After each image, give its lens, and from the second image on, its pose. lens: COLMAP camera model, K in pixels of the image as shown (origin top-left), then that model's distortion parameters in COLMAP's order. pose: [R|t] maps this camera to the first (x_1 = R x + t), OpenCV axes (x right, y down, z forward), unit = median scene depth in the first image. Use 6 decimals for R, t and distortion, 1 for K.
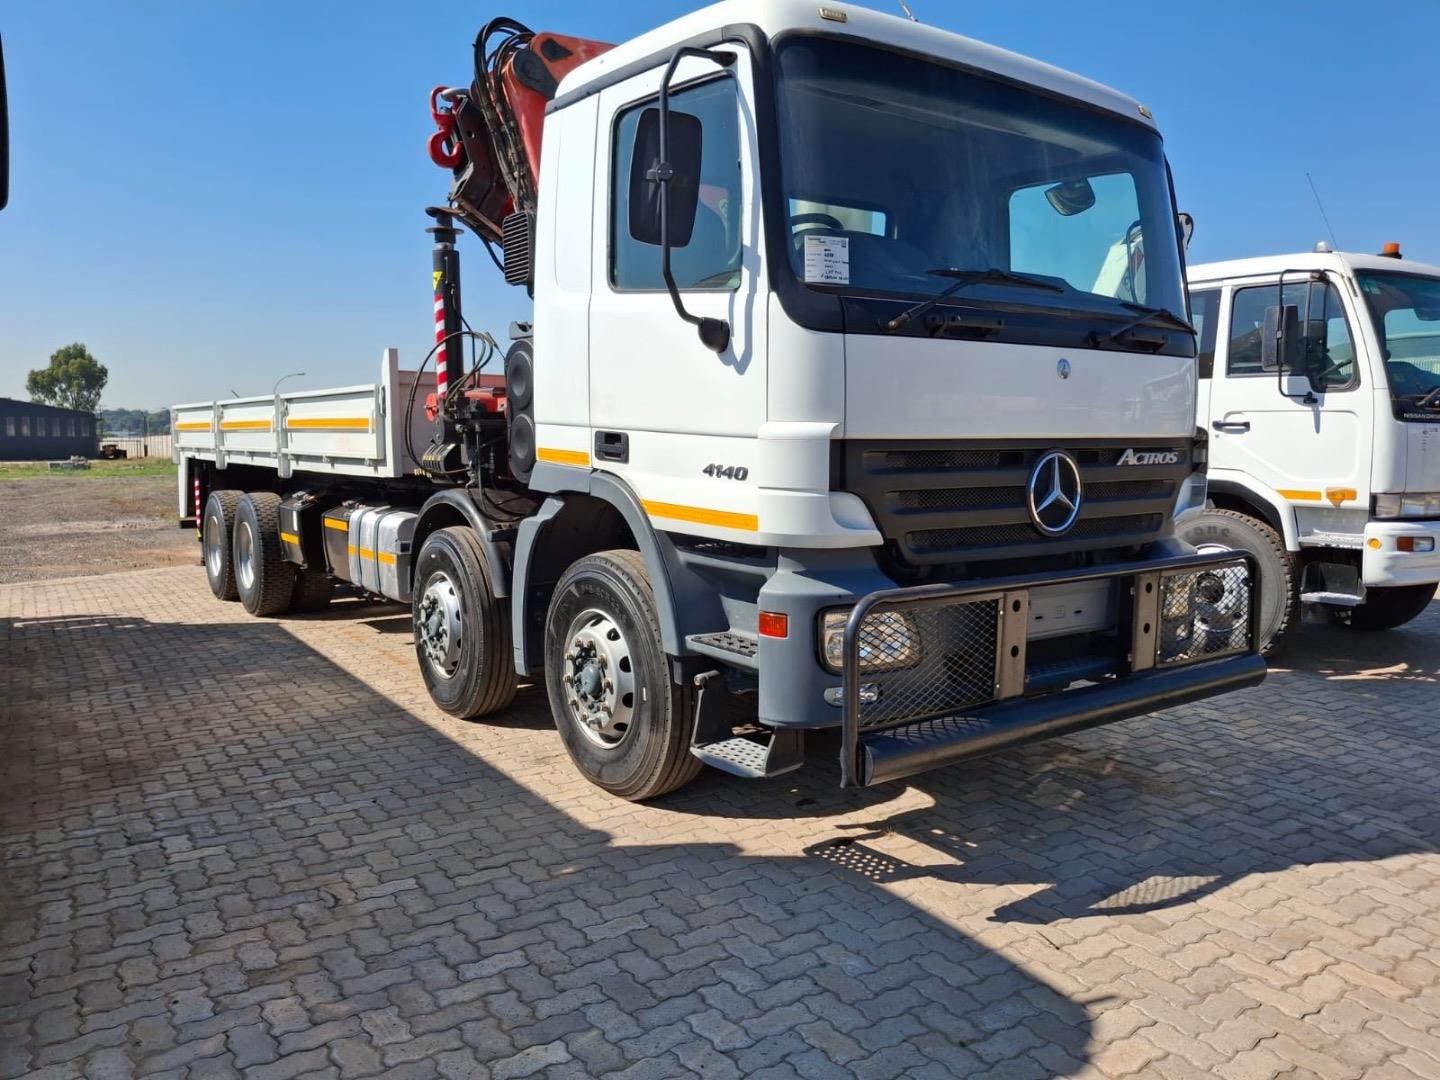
lens RADIAL K [[1115.3, 0, 718.9], [0, 1115.3, 544.6], [0, 0, 1]] dist [0.076655, -0.181581]
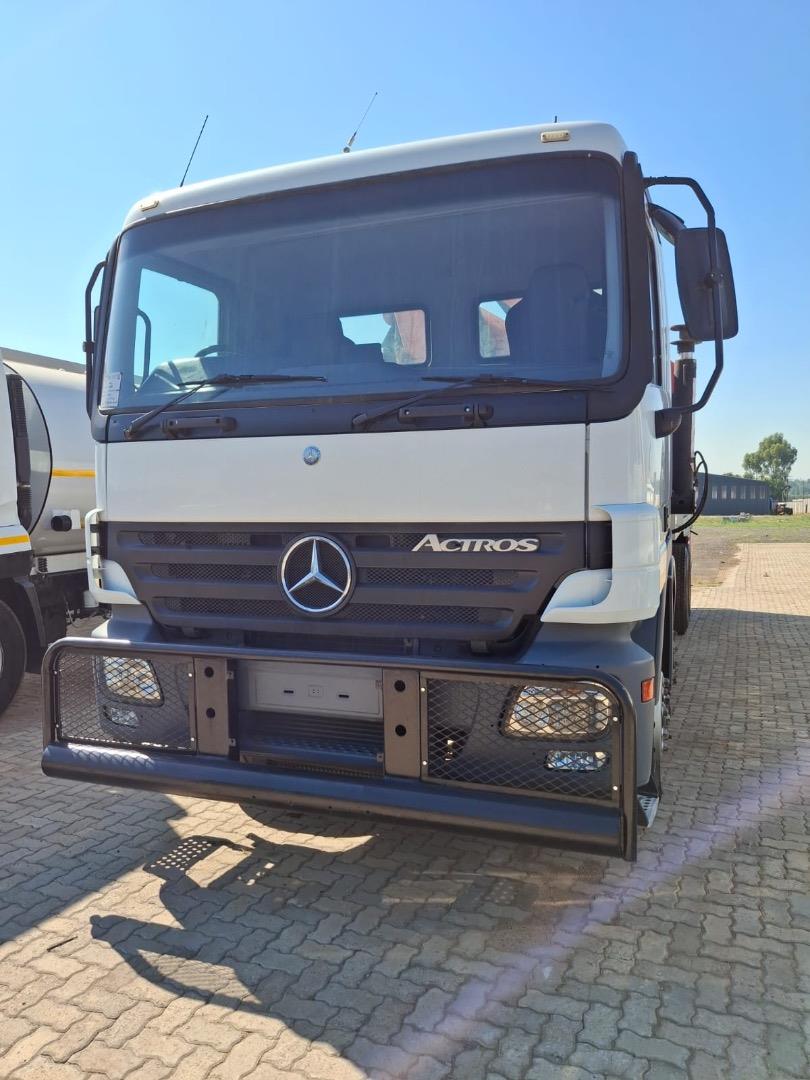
lens RADIAL K [[842.9, 0, 418.3], [0, 842.9, 537.2], [0, 0, 1]] dist [-0.002402, -0.004212]
pose [[0.520603, 0.030867, -0.853241, 0.958102], [-0.071203, 0.997435, -0.007361, -0.077541], [0.850825, 0.064585, 0.521465, 0.639945]]
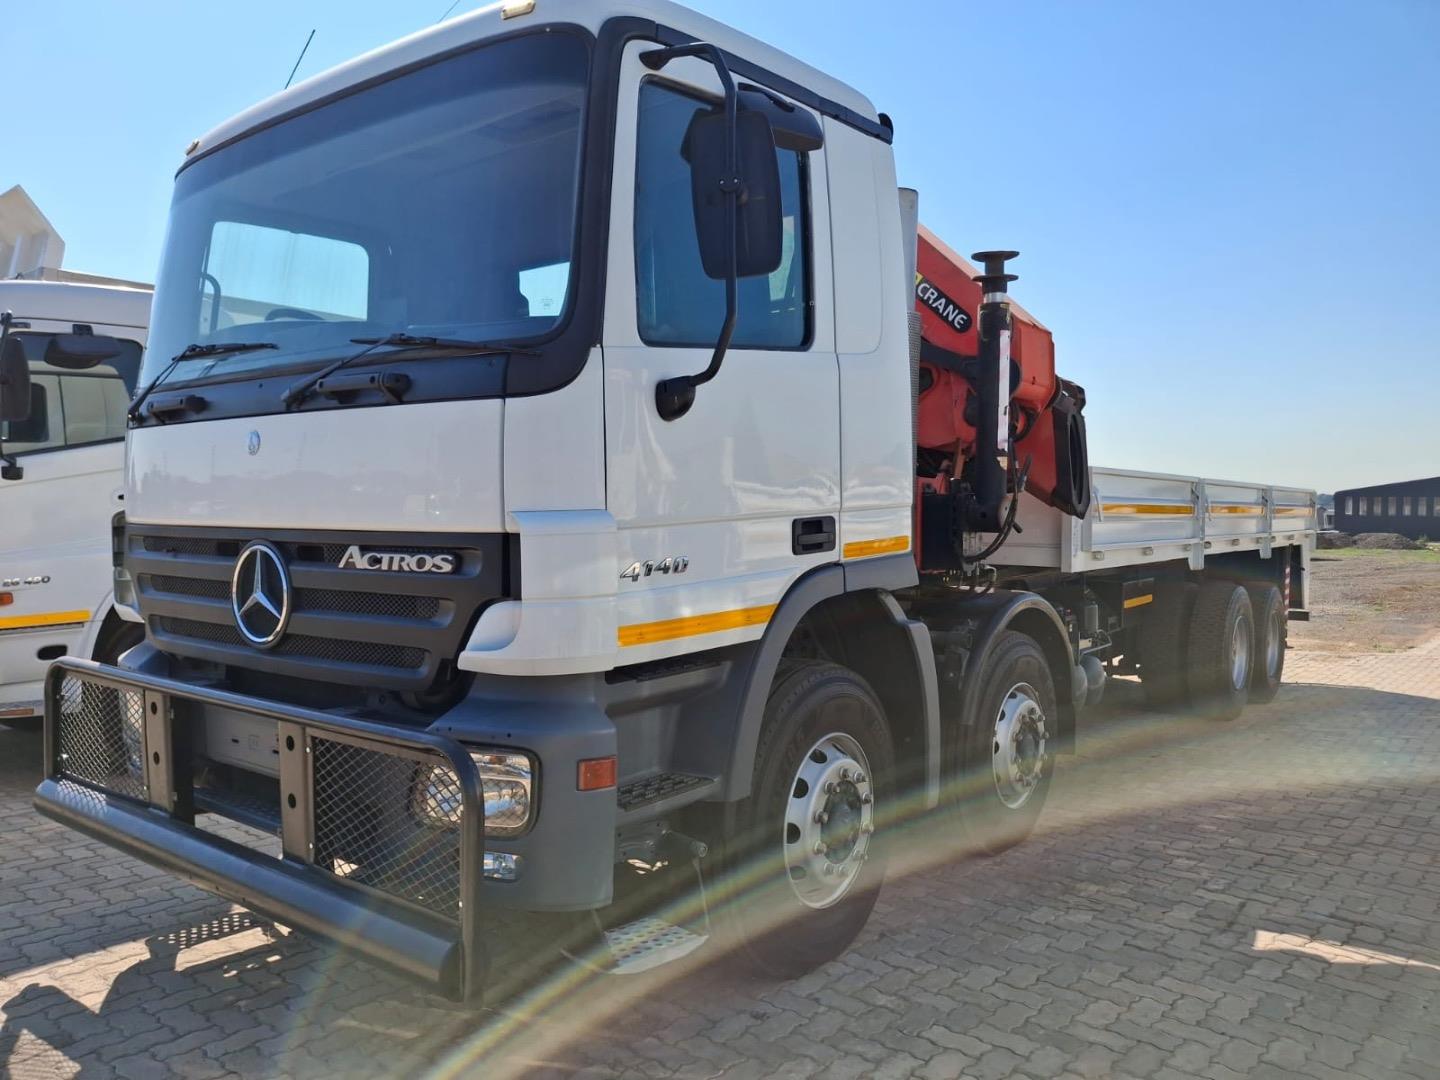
lens RADIAL K [[1123.9, 0, 720.0], [0, 1123.9, 540.0], [0, 0, 1]] dist [-0.002402, -0.004212]
pose [[0.220843, 0.024035, -0.975013, 1.115171], [-0.098365, 0.995148, 0.002251, -0.114491], [0.970336, 0.095410, 0.222135, 1.082365]]
